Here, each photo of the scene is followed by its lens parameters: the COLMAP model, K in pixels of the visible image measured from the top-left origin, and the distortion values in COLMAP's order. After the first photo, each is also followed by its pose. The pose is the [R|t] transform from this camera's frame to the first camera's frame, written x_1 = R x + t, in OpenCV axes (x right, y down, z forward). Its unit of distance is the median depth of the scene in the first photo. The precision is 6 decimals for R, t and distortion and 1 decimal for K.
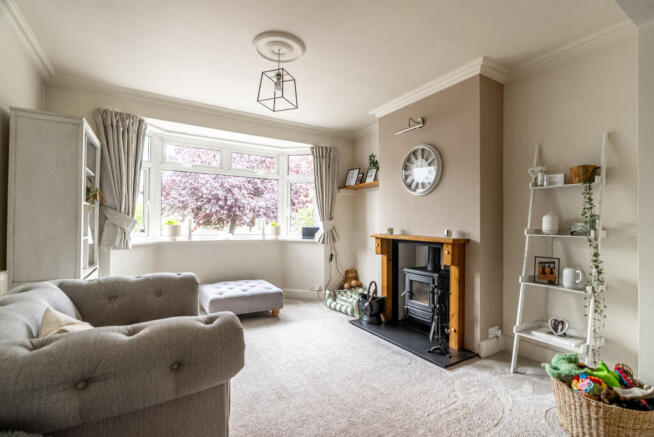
lens RADIAL K [[304.4, 0, 325.1], [0, 304.4, 219.6], [0, 0, 1]] dist [-0.012555, 0.002743]
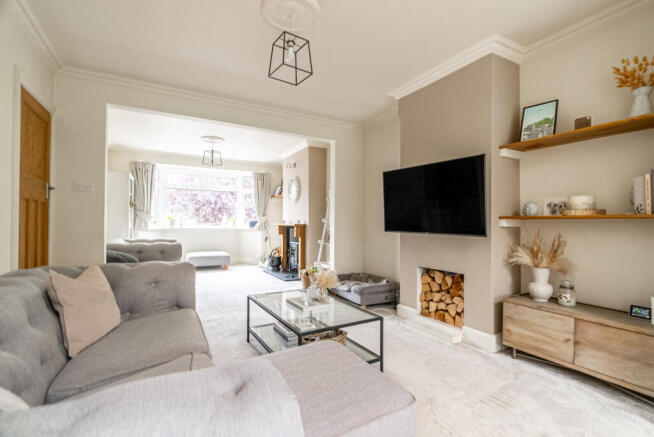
lens RADIAL K [[304.4, 0, 327.3], [0, 304.4, 219.6], [0, 0, 1]] dist [-0.012555, 0.002743]
pose [[0.999446, -0.004680, -0.032965, 0.522198], [0.004654, 0.999989, -0.000870, 0.026888], [0.032969, 0.000716, 0.999456, -0.835332]]
